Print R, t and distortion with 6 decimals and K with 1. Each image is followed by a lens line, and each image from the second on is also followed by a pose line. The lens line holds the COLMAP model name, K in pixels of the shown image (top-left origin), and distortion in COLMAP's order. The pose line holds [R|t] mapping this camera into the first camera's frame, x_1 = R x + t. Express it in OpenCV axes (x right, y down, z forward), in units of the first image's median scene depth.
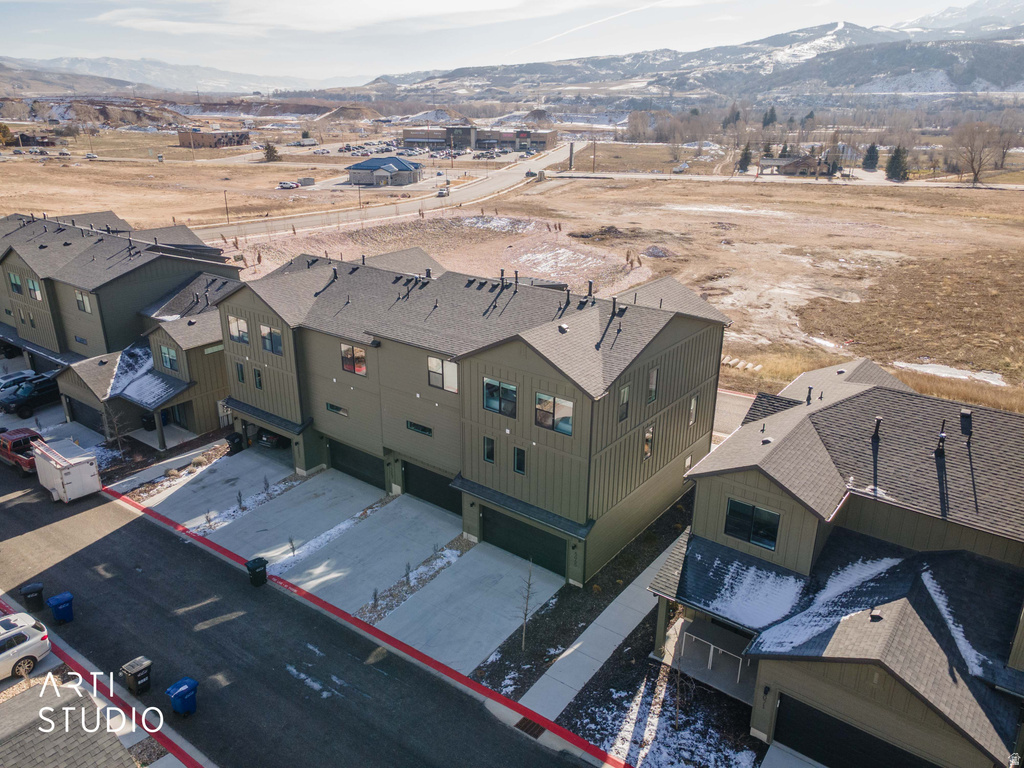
lens RADIAL K [[747.5, 0, 502.9], [0, 747.5, 376.7], [0, 0, 1]] dist [0.040326, 0.012677]
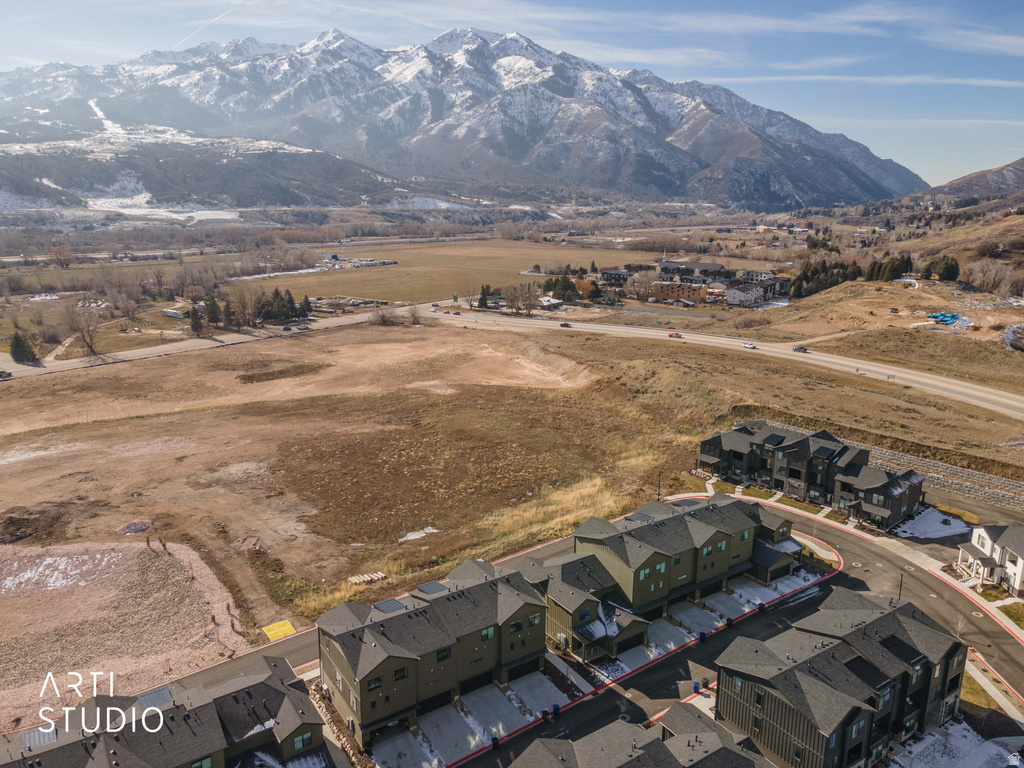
lens RADIAL K [[747.3, 0, 503.5], [0, 747.3, 379.8], [0, 0, 1]] dist [0.011785, 0.069438]
pose [[0.322667, -0.231218, 0.917837, -0.267764], [0.325617, 0.937632, 0.121734, -0.134597], [-0.888741, 0.259583, 0.377831, -0.033056]]
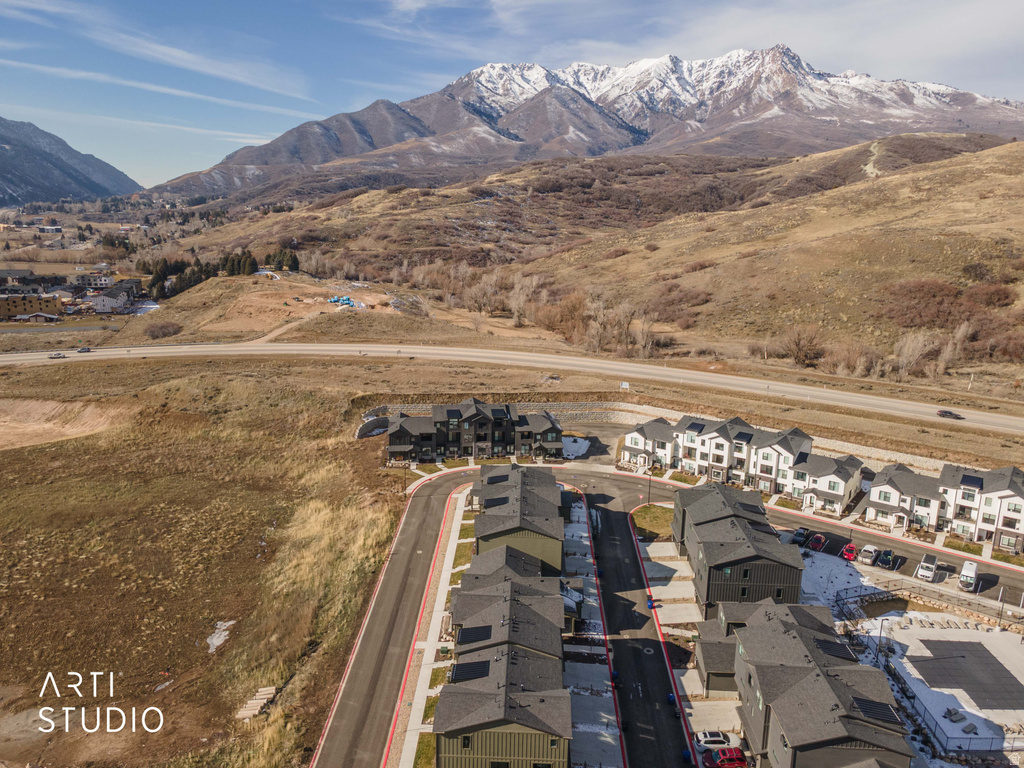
lens RADIAL K [[747.5, 0, 502.9], [0, 747.5, 376.7], [0, 0, 1]] dist [0.040326, 0.012677]
pose [[-0.579997, -0.200799, 0.789483, -0.218201], [0.269902, 0.867036, 0.418809, -0.229779], [-0.768607, 0.455991, -0.448682, 0.222868]]
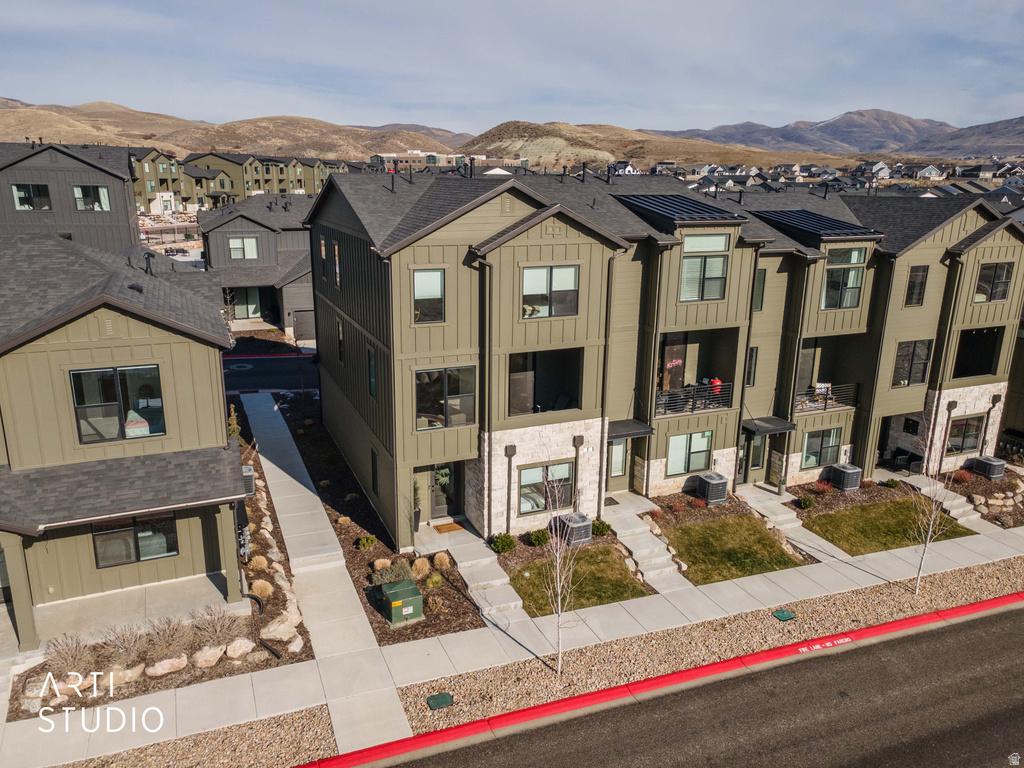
lens RADIAL K [[747.5, 0, 502.9], [0, 747.5, 376.7], [0, 0, 1]] dist [0.040326, 0.012677]
pose [[-0.489215, 0.217704, -0.844555, 0.092752], [-0.317498, 0.857449, 0.404941, -0.030019], [0.812320, 0.466247, -0.350356, 0.167179]]
